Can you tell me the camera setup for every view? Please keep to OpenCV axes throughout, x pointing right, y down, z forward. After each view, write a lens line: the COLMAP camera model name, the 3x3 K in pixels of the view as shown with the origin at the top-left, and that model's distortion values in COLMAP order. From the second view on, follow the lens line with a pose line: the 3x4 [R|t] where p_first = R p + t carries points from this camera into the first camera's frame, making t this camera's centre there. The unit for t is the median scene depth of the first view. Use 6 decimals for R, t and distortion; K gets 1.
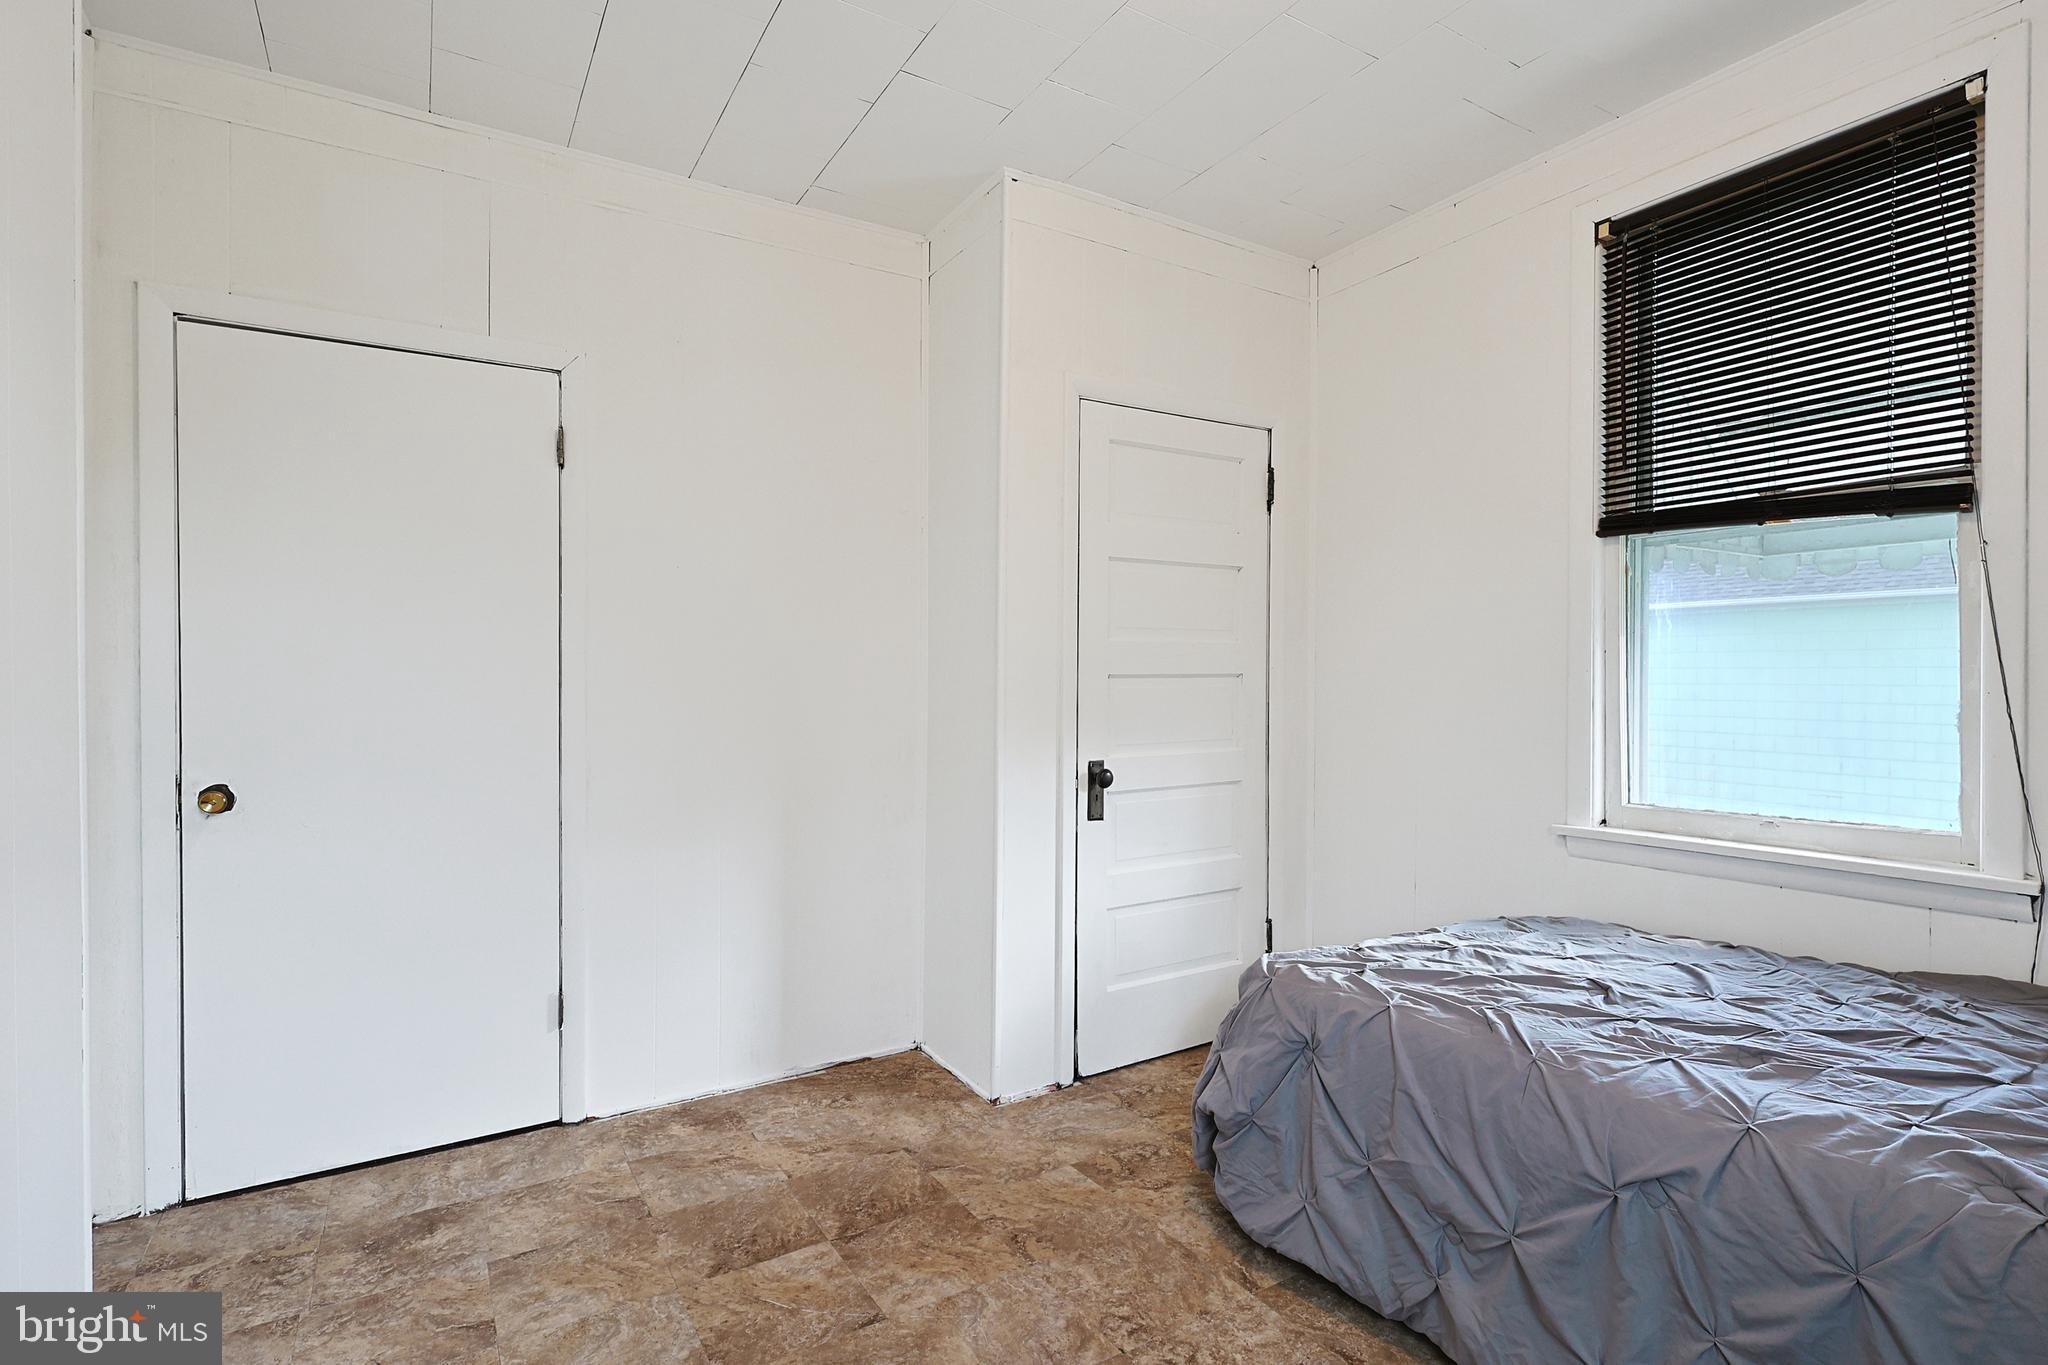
lens RADIAL K [[1018.2, 0, 1024.0], [0, 1018.2, 682.5], [0, 0, 1]] dist [-0.003578, 0.000282]
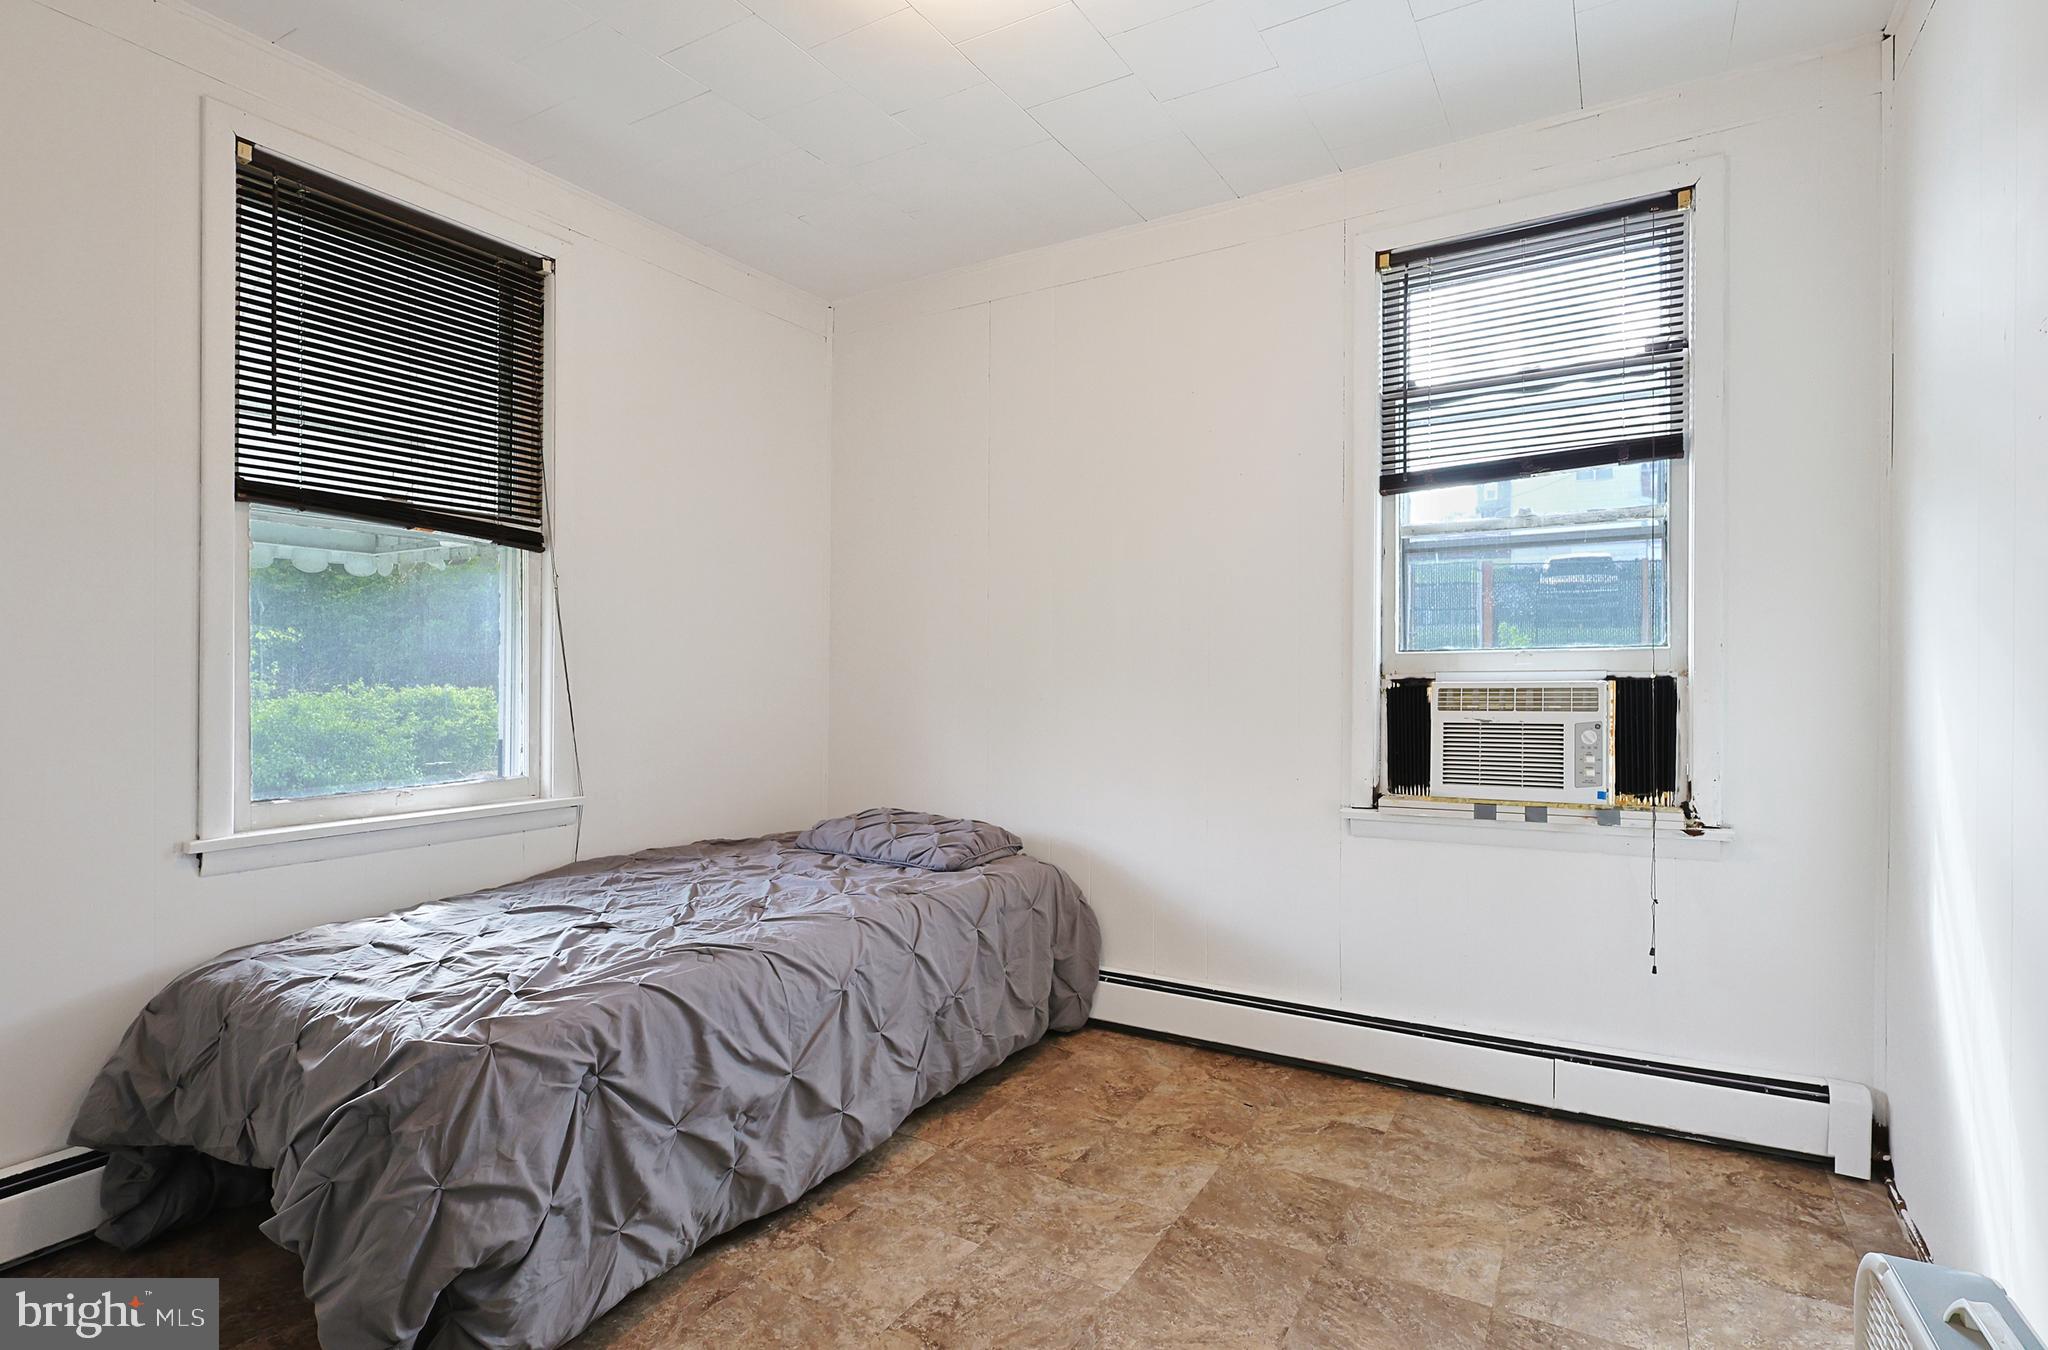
lens RADIAL K [[994.4, 0, 1024.0], [0, 994.4, 675.0], [0, 0, 1]] dist [0.000110, 0.000071]
pose [[-0.470033, 0.002866, 0.882644, -0.655797], [-0.000220, 0.999994, -0.003364, 0.012068], [-0.882649, -0.001776, -0.470030, 1.060311]]
